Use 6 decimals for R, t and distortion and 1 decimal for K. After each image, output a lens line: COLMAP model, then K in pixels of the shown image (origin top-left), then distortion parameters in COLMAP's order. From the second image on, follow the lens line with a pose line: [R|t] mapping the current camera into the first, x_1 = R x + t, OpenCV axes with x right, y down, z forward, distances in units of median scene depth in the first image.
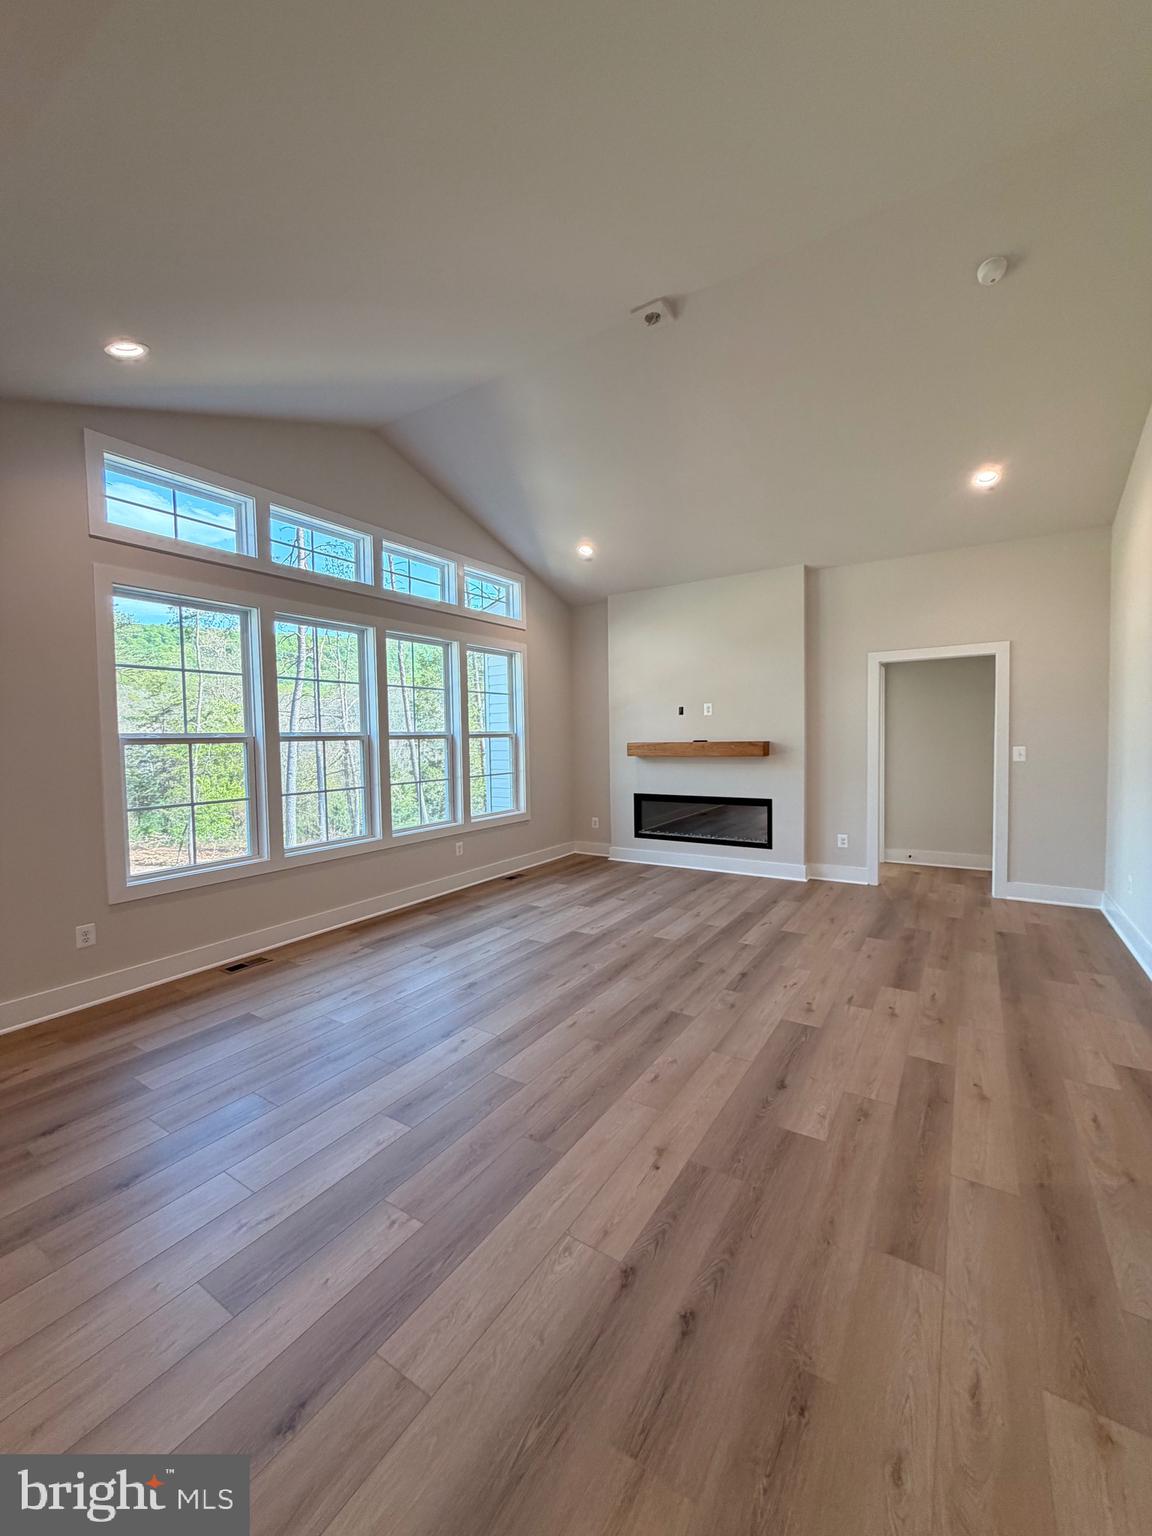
lens RADIAL K [[604.5, 0, 575.5], [0, 604.5, 761.7], [0, 0, 1]] dist [-0.000792, -0.000106]
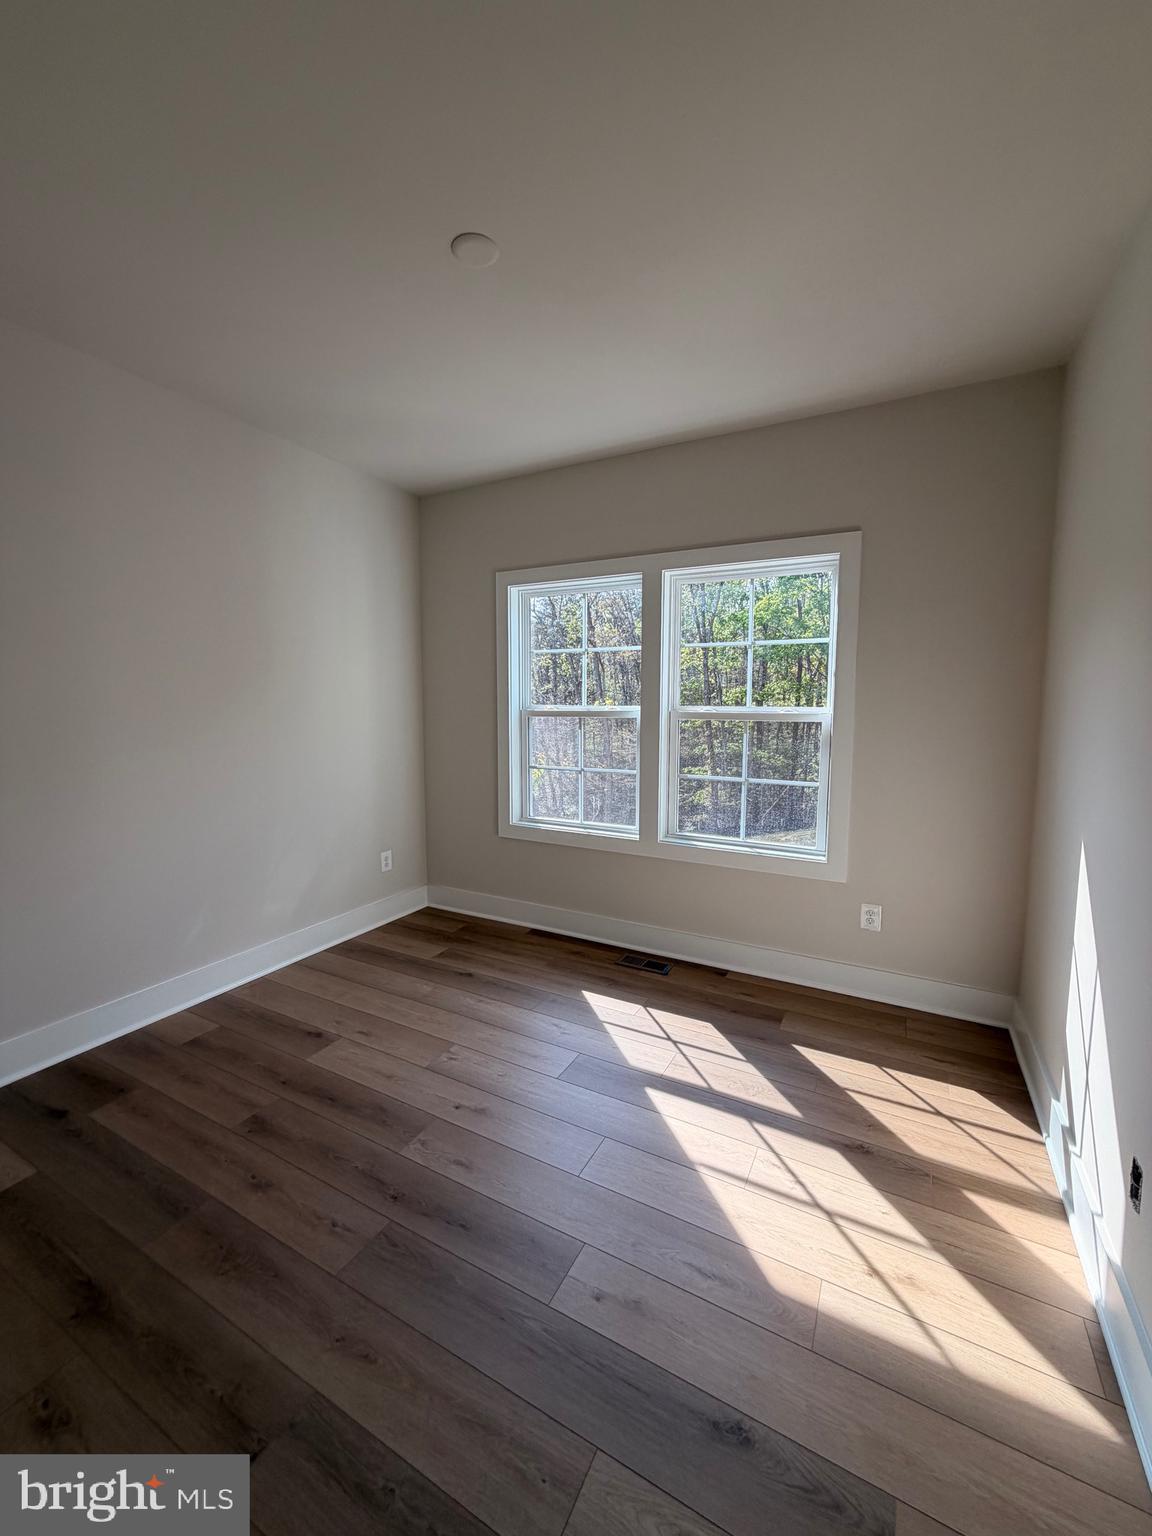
lens RADIAL K [[621.8, 0, 576.0], [0, 621.8, 768.0], [0, 0, 1]] dist [-0.001491, -0.000218]
pose [[0.083647, 0.164139, -0.982884, 0.883345], [-0.028364, 0.986333, 0.162301, -0.063288], [0.996092, 0.014303, 0.087160, 0.971782]]
